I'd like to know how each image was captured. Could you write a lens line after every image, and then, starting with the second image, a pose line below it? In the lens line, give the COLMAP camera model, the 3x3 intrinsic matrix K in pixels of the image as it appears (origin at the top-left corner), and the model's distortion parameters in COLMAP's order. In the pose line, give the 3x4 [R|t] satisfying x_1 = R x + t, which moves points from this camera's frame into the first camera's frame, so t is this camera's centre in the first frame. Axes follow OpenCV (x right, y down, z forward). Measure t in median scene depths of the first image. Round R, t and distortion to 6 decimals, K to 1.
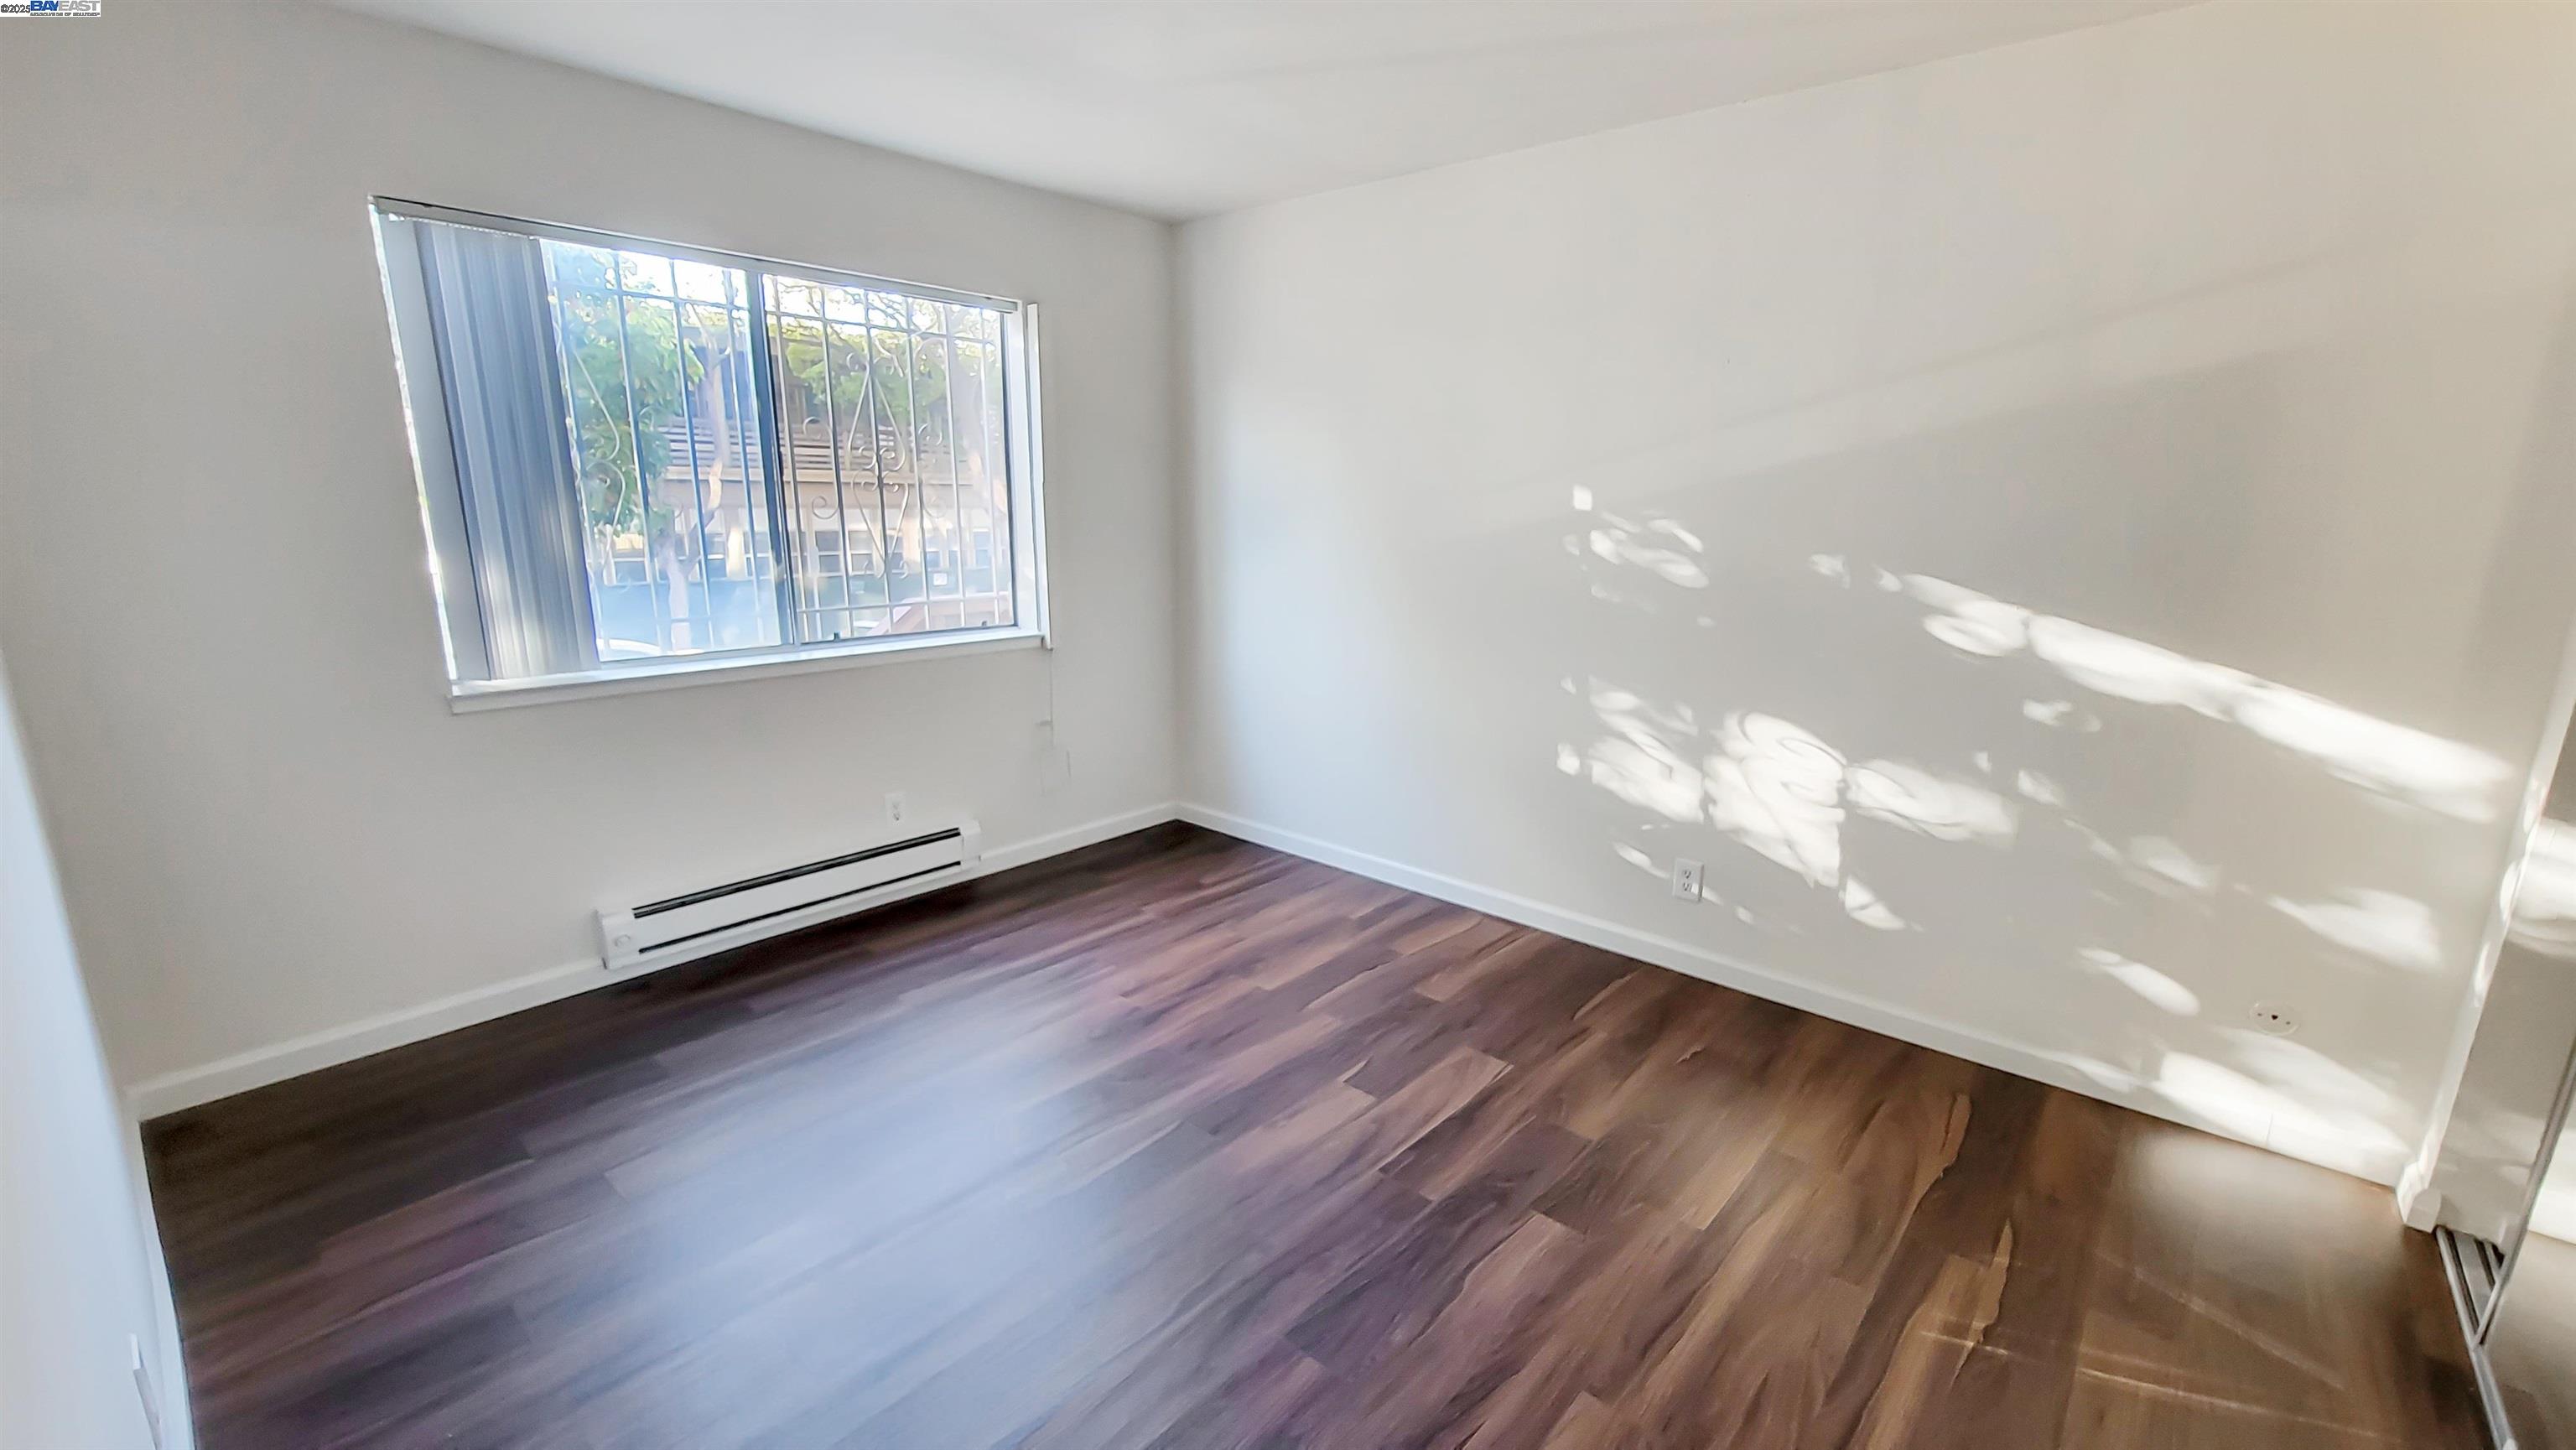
lens RADIAL K [[1054.1, 0, 1284.2], [0, 1054.1, 734.1], [0, 0, 1]] dist [-0.002185, 0.000551]
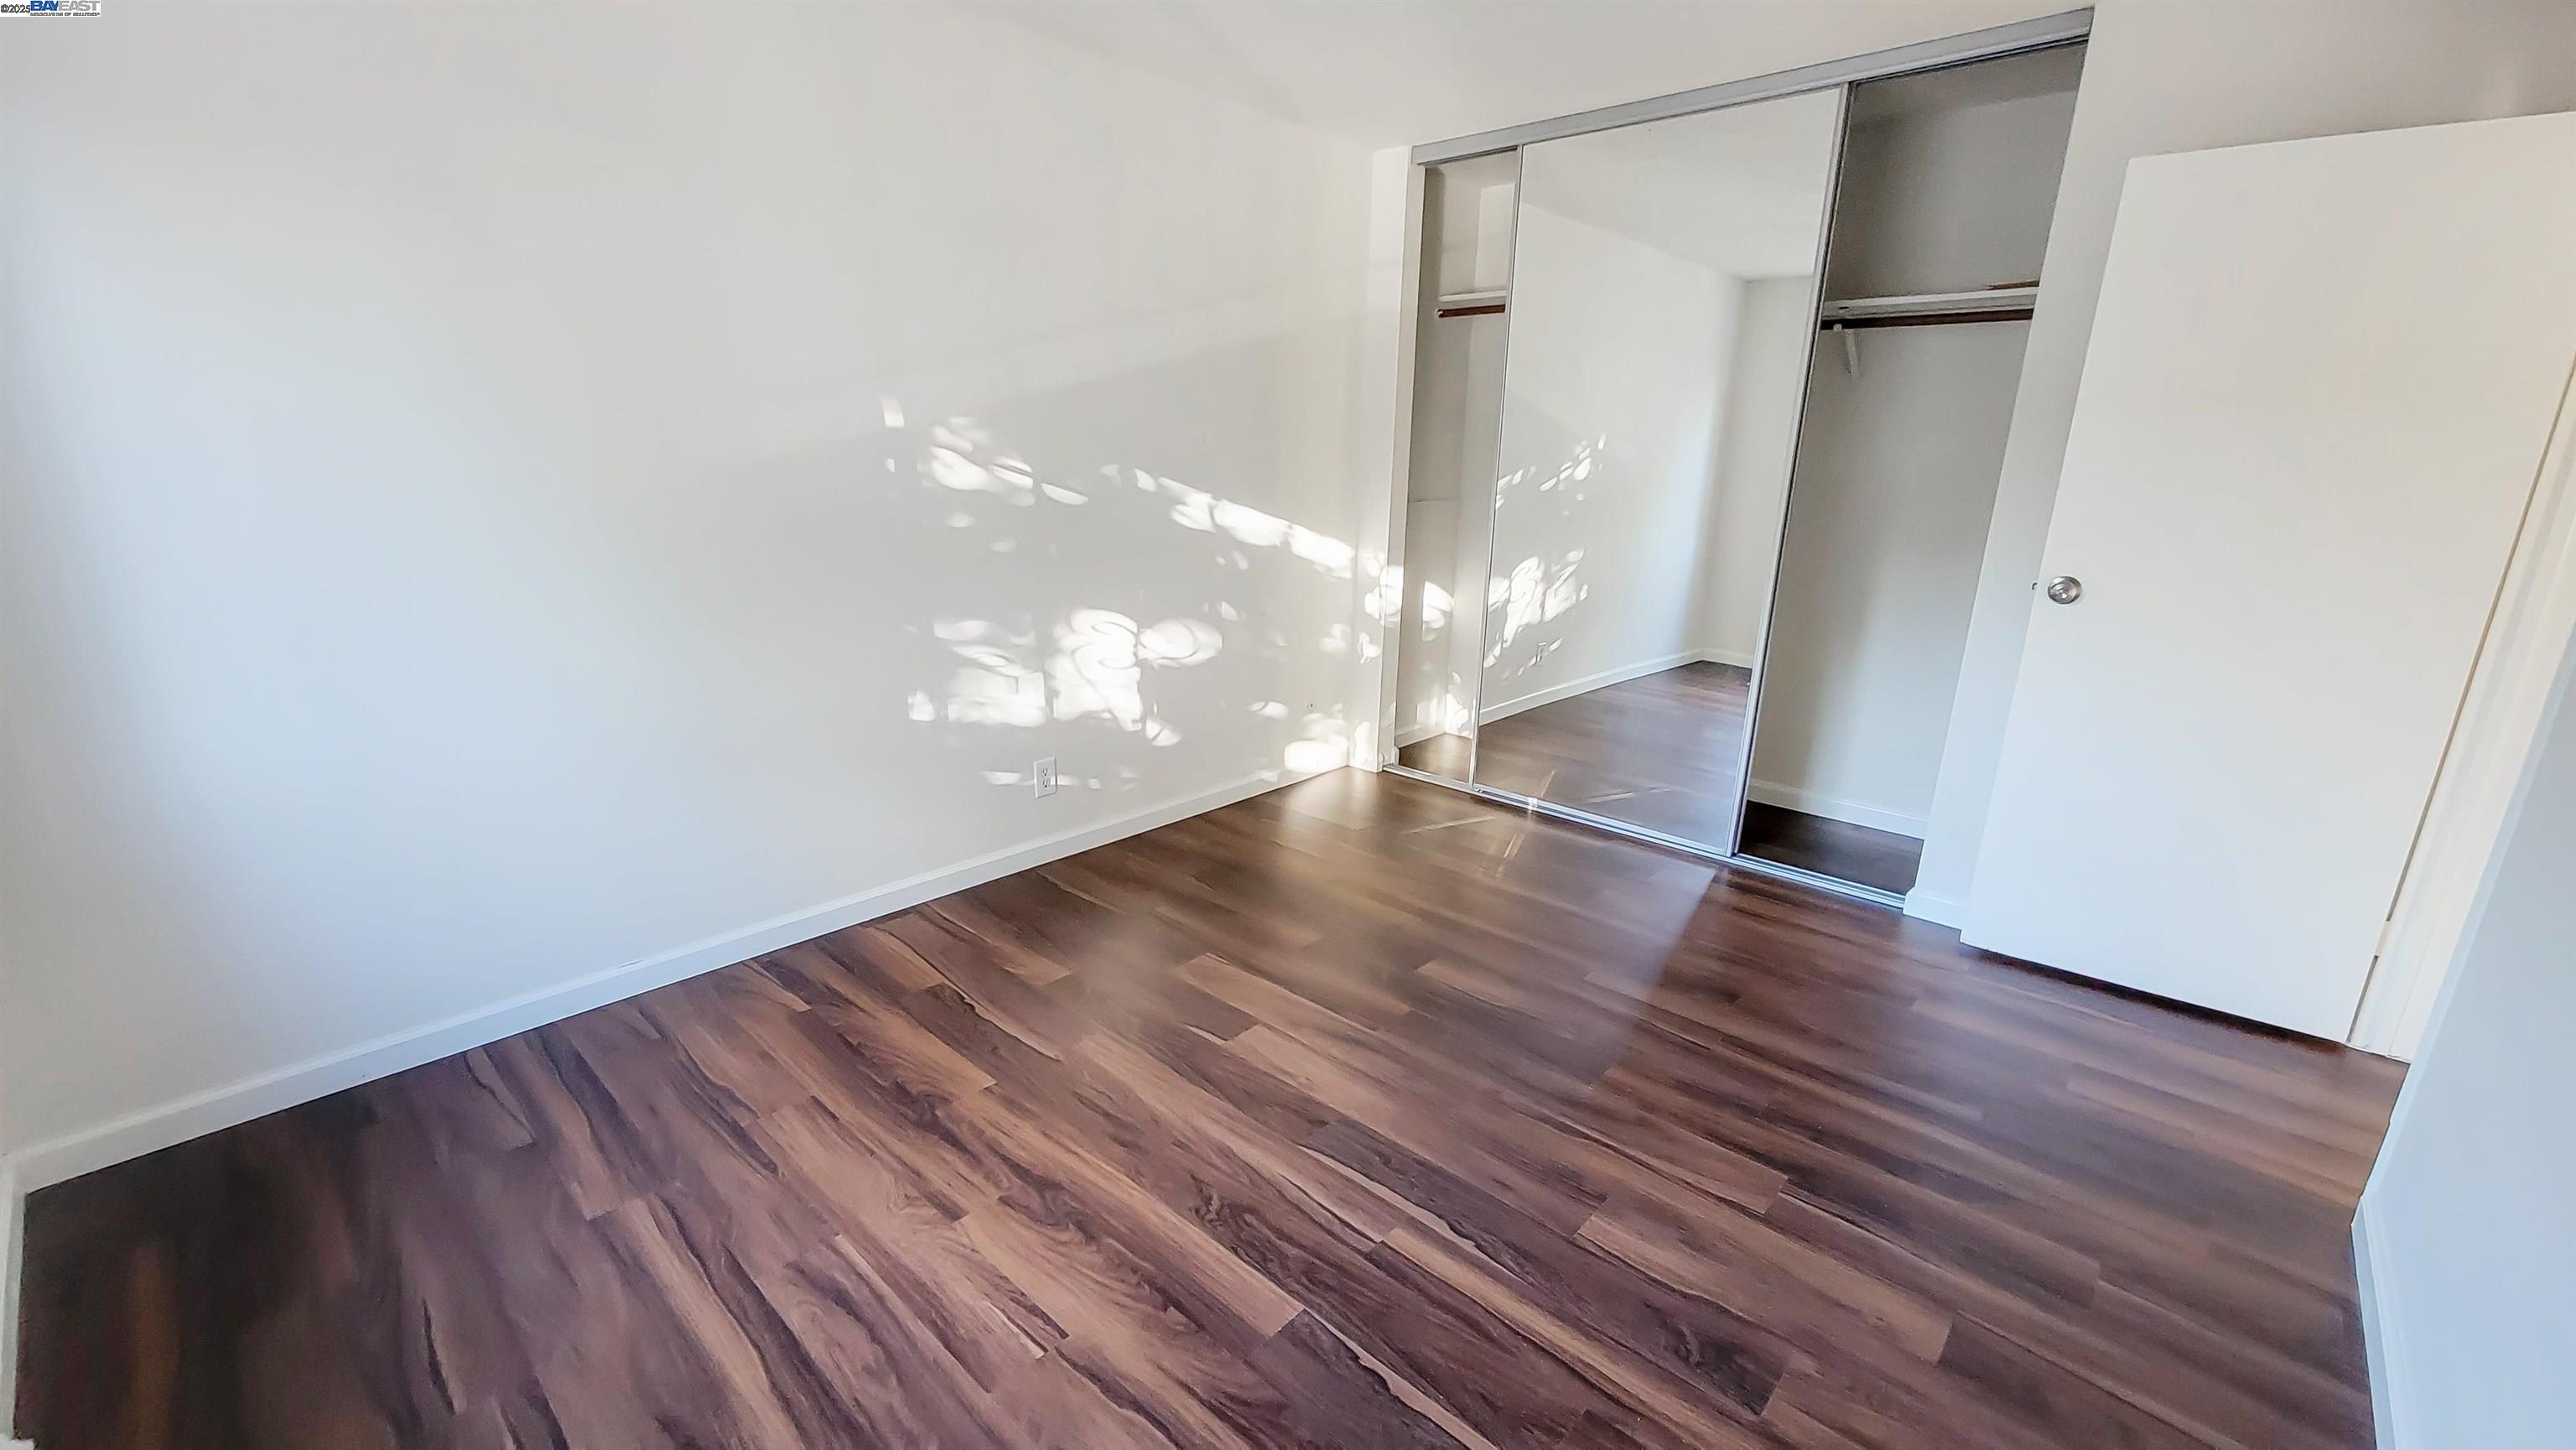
lens RADIAL K [[1054.1, 0, 1301.8], [0, 1054.1, 731.6], [0, 0, 1]] dist [-0.002185, 0.000551]
pose [[0.022520, -0.286437, 0.957835, -0.686029], [0.201429, 0.939730, 0.276287, -0.163159], [-0.979244, 0.186714, 0.078859, 0.704801]]
